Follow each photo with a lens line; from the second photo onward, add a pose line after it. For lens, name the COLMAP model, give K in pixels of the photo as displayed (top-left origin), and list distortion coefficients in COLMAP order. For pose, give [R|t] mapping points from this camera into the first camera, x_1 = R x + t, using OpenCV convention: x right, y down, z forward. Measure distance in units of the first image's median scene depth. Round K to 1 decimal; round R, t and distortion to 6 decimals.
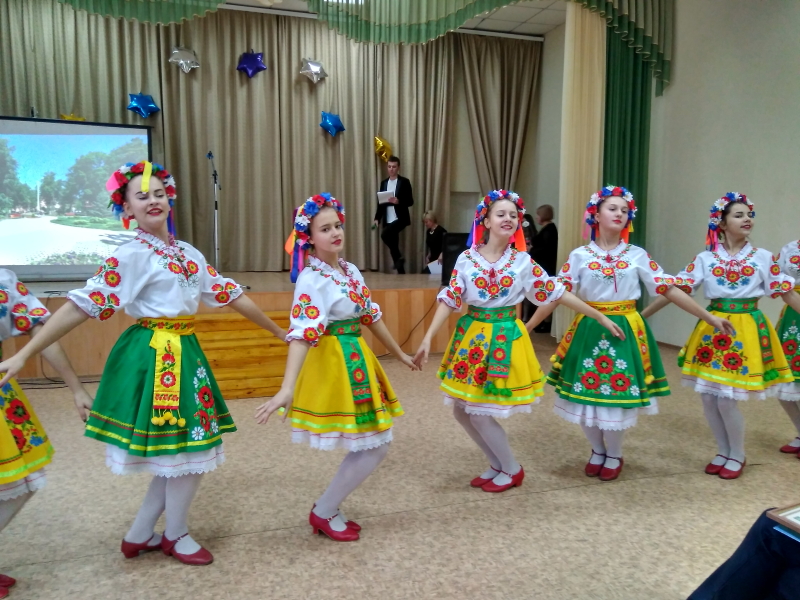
lens RADIAL K [[613.7, 0, 401.7], [0, 613.7, 310.3], [0, 0, 1]] dist [0.064490, -0.074469]
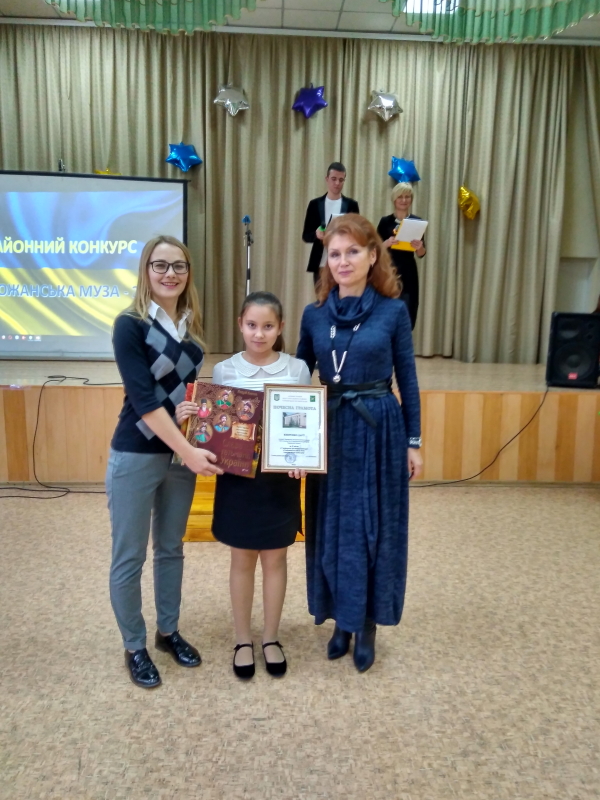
lens RADIAL K [[632.1, 0, 304.4], [0, 632.1, 398.8], [0, 0, 1]] dist [0.060132, -0.063983]
pose [[0.966672, 0.052904, -0.250494, -0.017609], [-0.048048, 0.998520, 0.025466, -0.027270], [0.251470, -0.012581, 0.967783, 0.181629]]
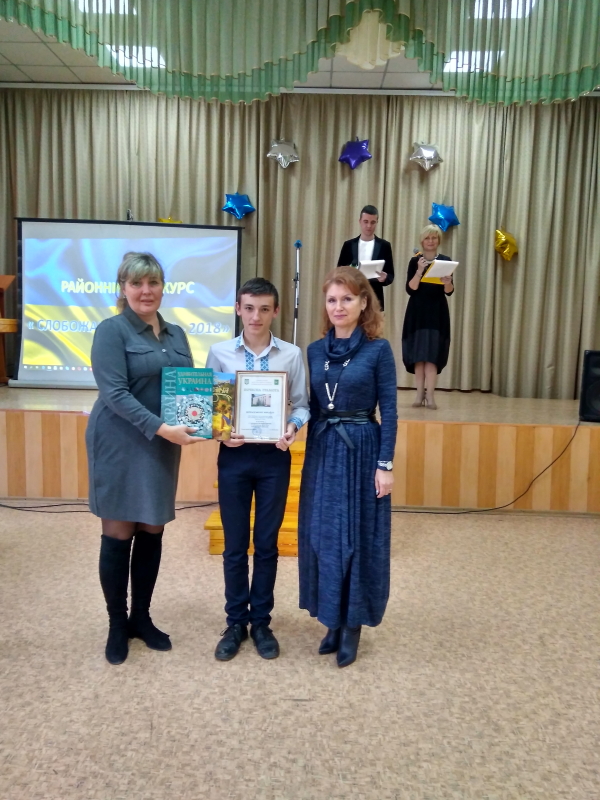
lens RADIAL K [[632.1, 0, 304.4], [0, 632.1, 398.8], [0, 0, 1]] dist [0.060132, -0.063983]
pose [[0.946241, 0.051541, -0.319331, -0.003857], [-0.062360, 0.997771, -0.023741, -0.024165], [0.317396, 0.042378, 0.947346, 0.137351]]
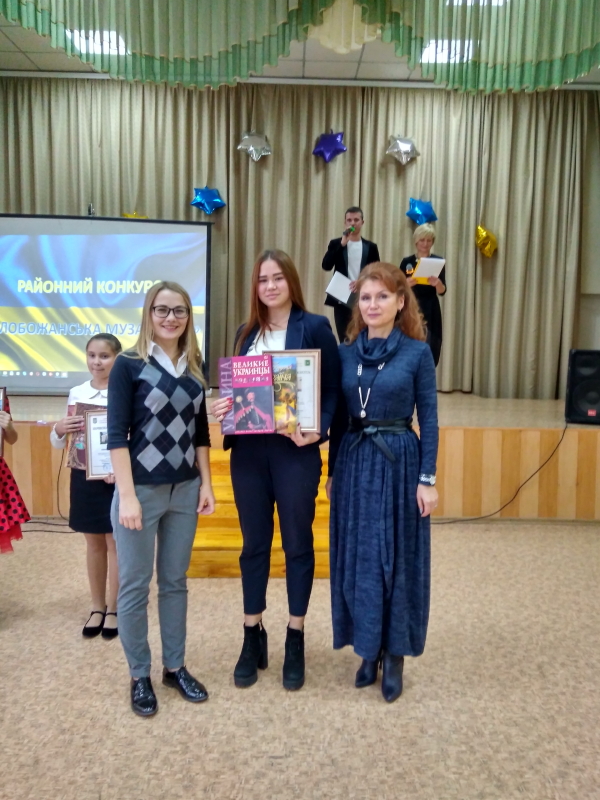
lens RADIAL K [[635.0, 0, 308.4], [0, 635.0, 395.7], [0, 0, 1]] dist [0.050480, -0.050152]
pose [[0.959538, 0.039220, -0.278835, -0.013604], [-0.049660, 0.998301, -0.030472, -0.030050], [0.277166, 0.043086, 0.959855, 0.172025]]
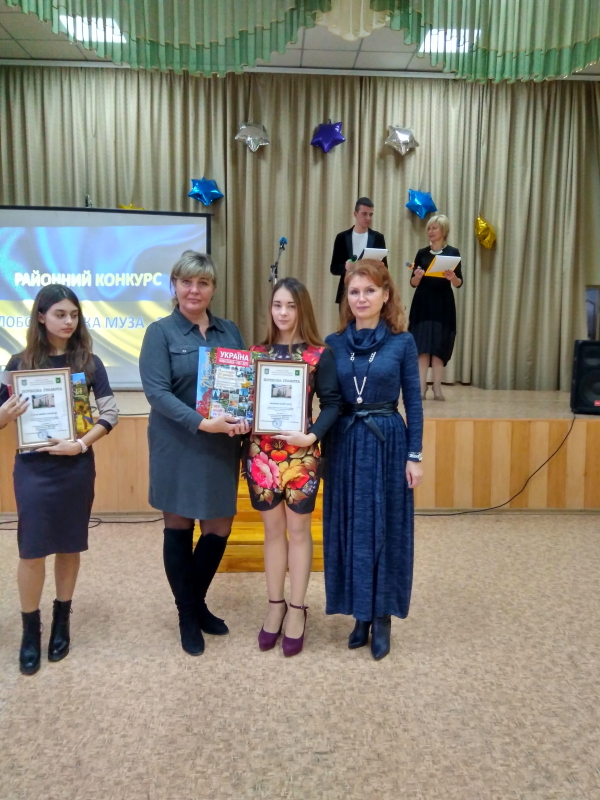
lens RADIAL K [[634.0, 0, 306.5], [0, 634.0, 398.5], [0, 0, 1]] dist [0.044418, -0.044533]
pose [[0.966068, 0.034989, -0.255908, -0.037872], [-0.040673, 0.999029, -0.016952, -0.028382], [0.255067, 0.026786, 0.966552, 0.171174]]
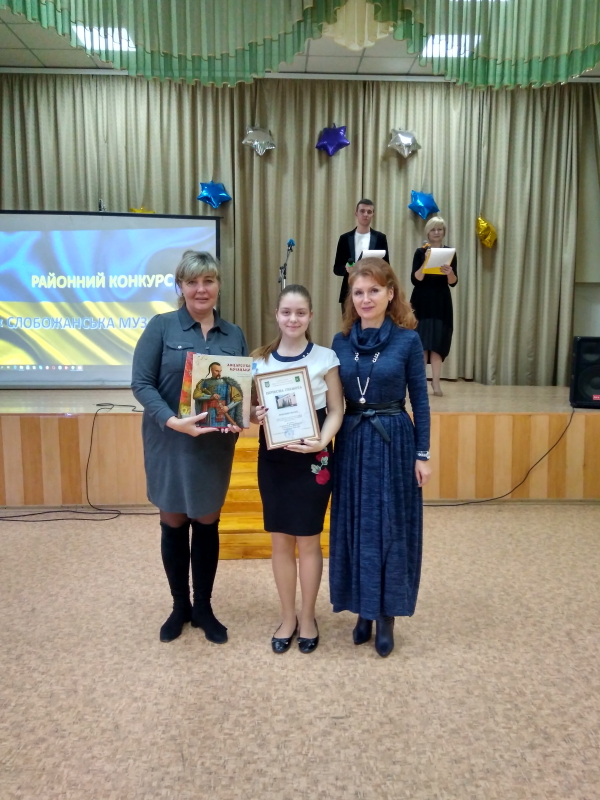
lens RADIAL K [[630.6, 0, 306.5], [0, 630.6, 397.4], [0, 0, 1]] dist [0.054149, -0.052619]
pose [[0.965050, 0.028832, -0.260477, -0.037546], [-0.033843, 0.999318, -0.014774, -0.026407], [0.259873, 0.023074, 0.965367, 0.148876]]
